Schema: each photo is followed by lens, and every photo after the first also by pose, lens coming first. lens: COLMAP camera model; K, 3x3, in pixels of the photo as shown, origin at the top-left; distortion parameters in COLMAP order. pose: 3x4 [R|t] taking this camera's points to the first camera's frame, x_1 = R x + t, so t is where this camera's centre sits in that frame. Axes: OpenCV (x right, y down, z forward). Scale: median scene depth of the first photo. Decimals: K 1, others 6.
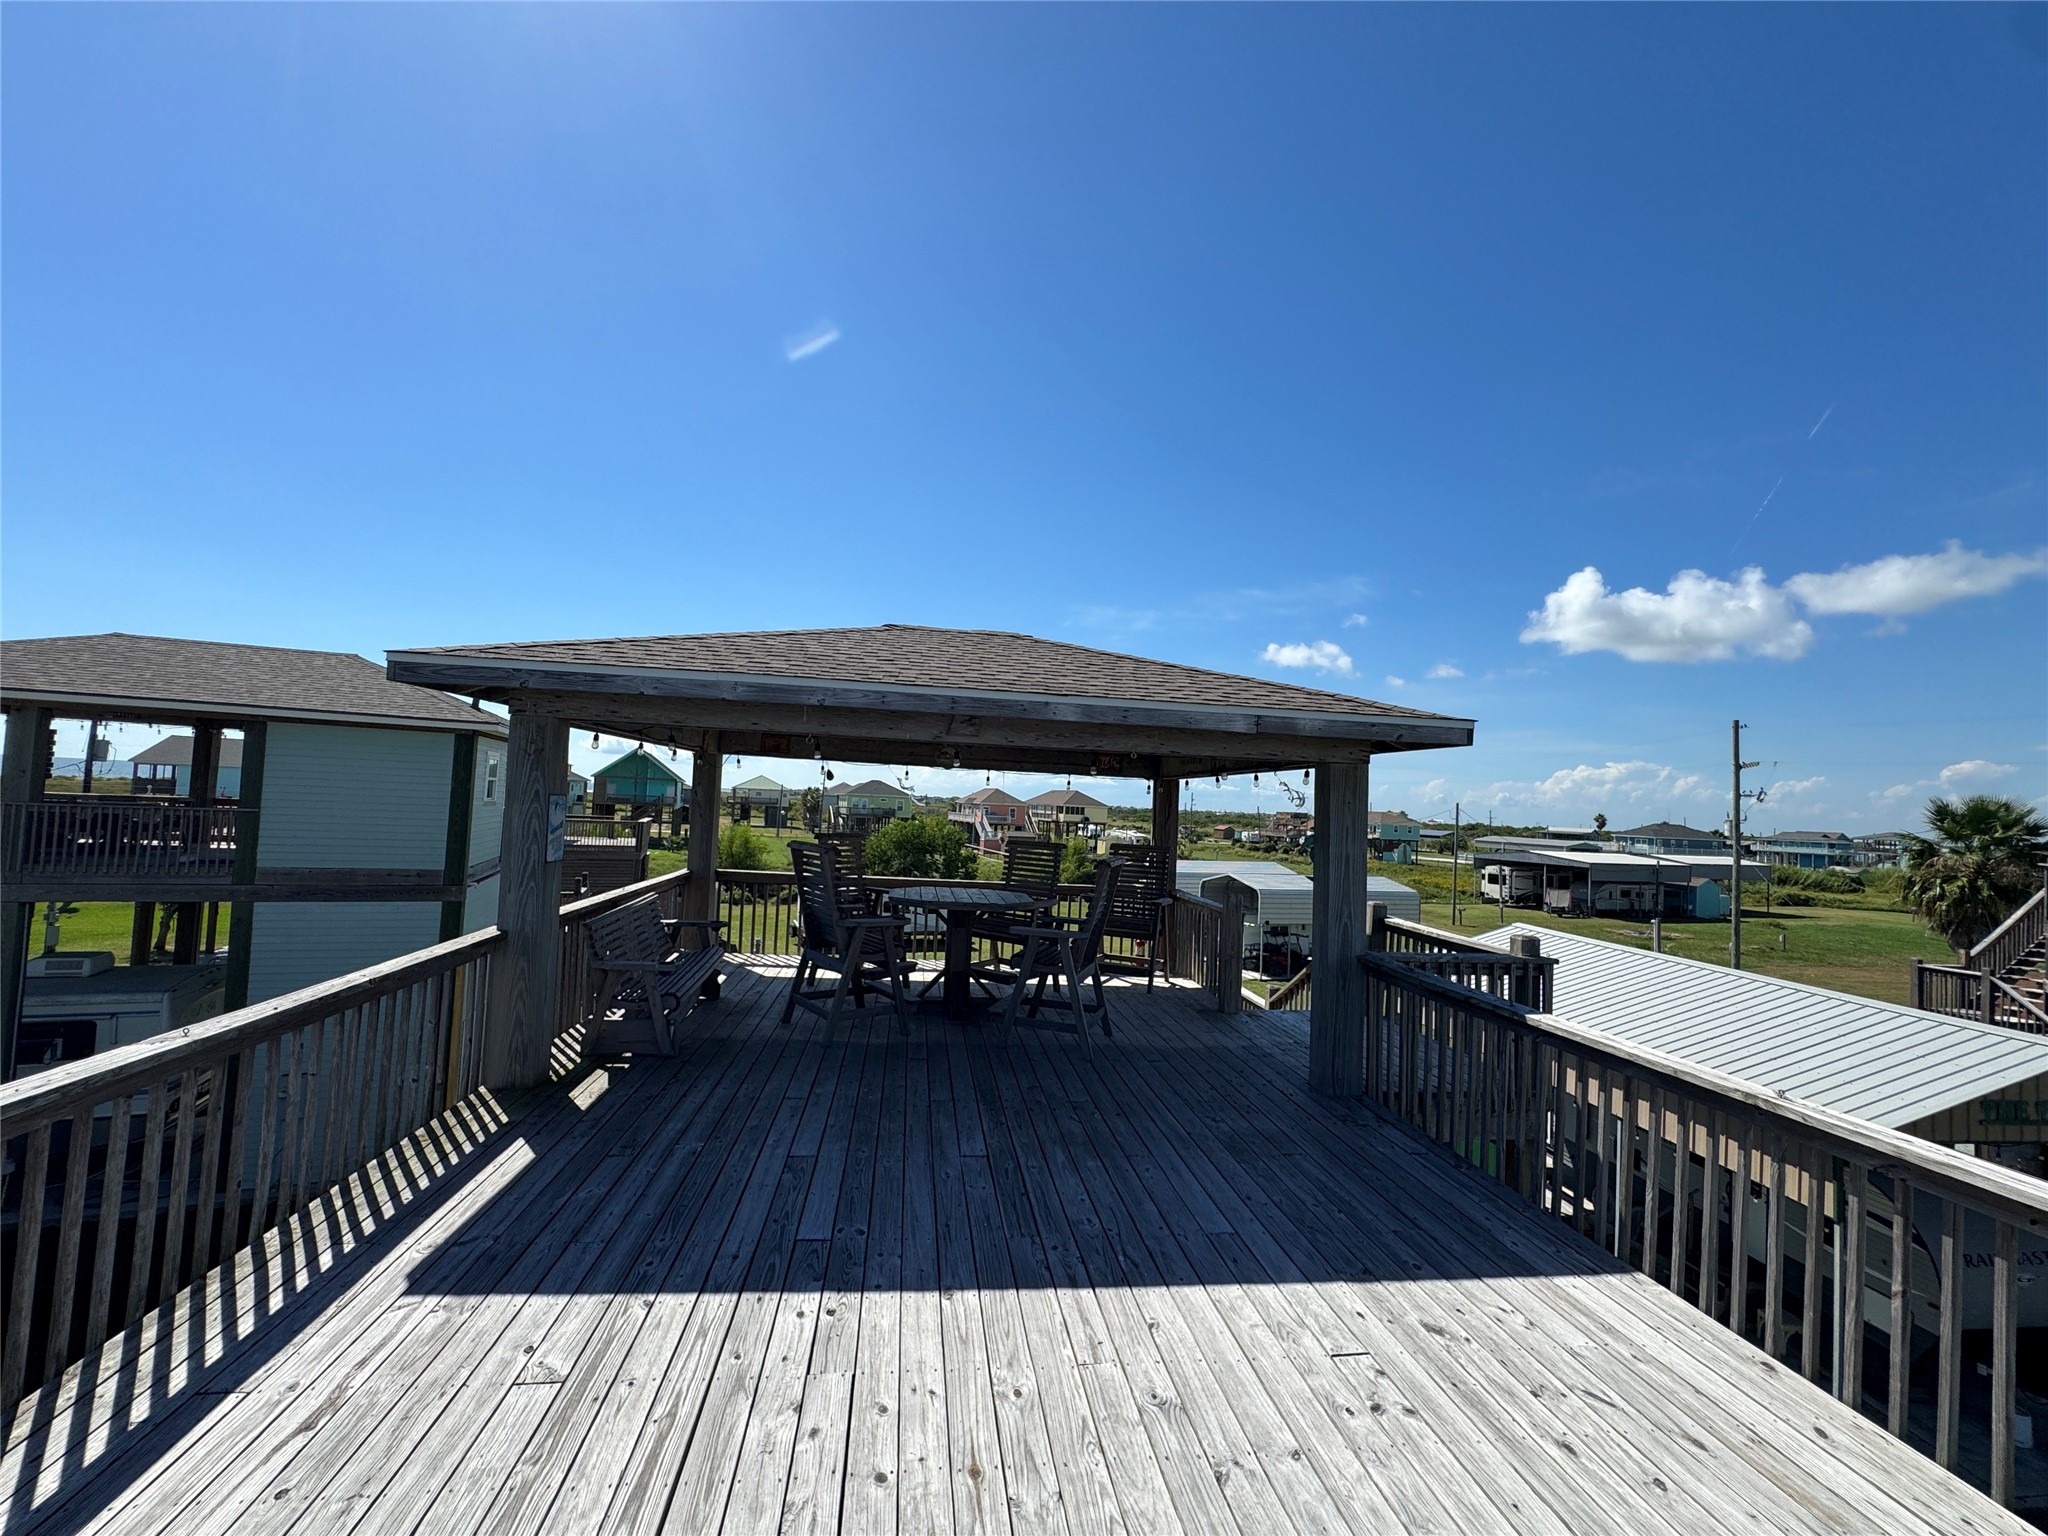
lens RADIAL K [[840.5, 0, 1028.6], [0, 840.5, 744.7], [0, 0, 1]] dist [-0.004351, 0.001577]
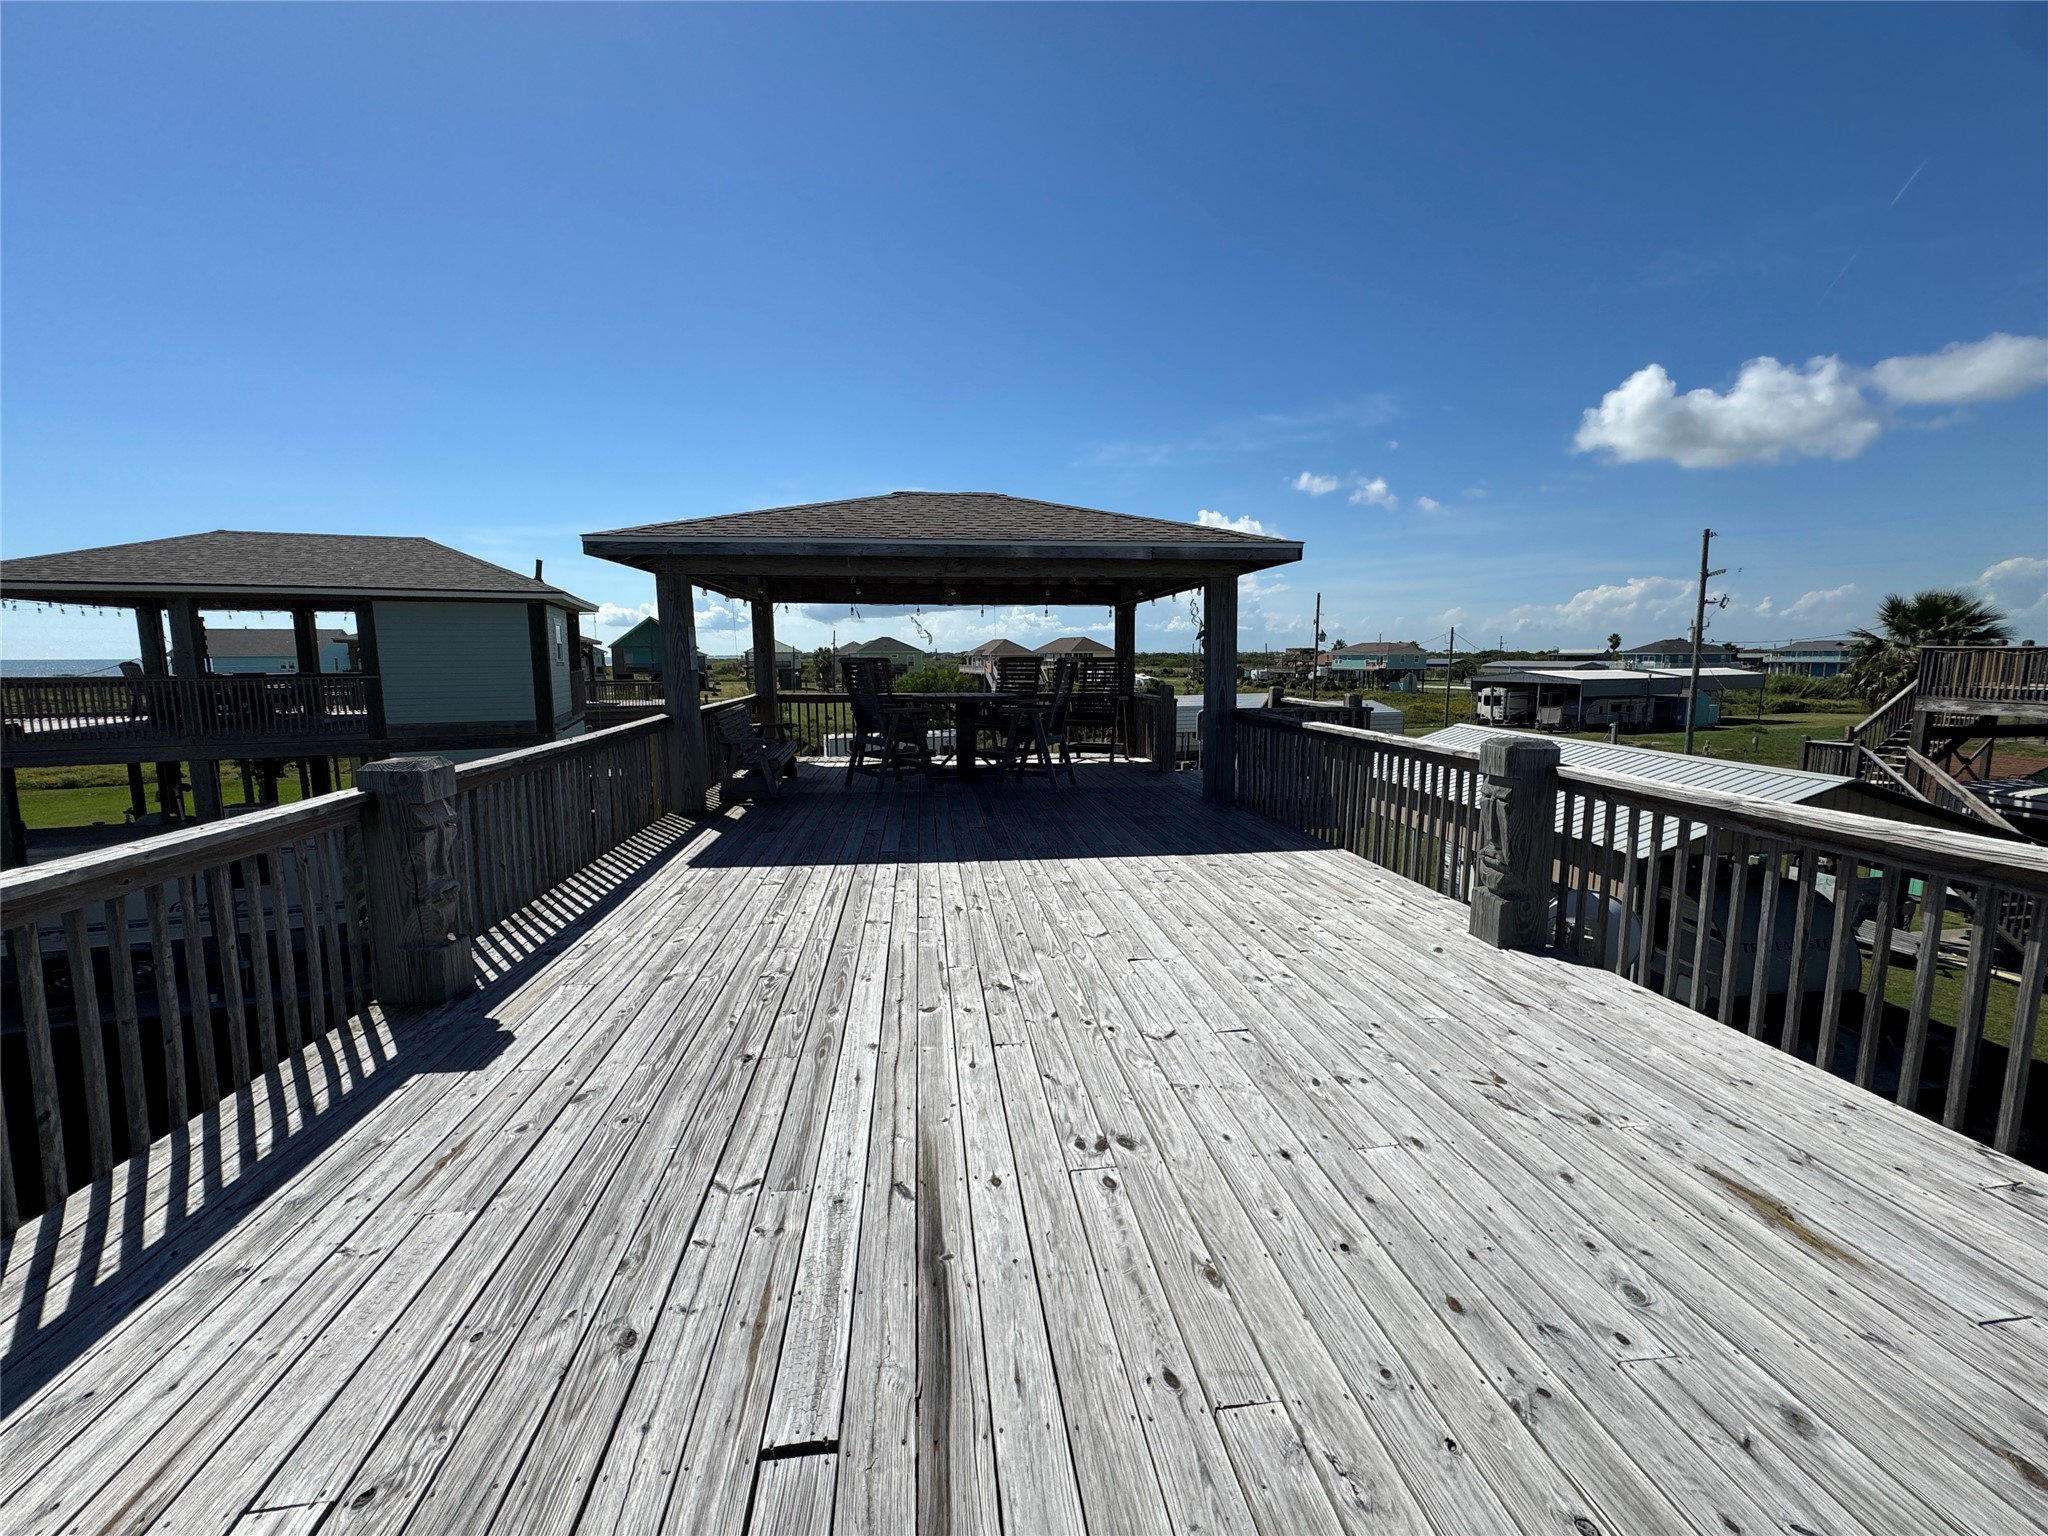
lens RADIAL K [[840.5, 0, 1019.3], [0, 840.5, 757.6], [0, 0, 1]] dist [-0.004351, 0.001577]
pose [[0.998430, -0.047709, -0.029349, 0.034572], [0.052427, 0.980434, 0.189739, 0.019740], [0.019722, -0.190979, 0.981396, -0.288648]]
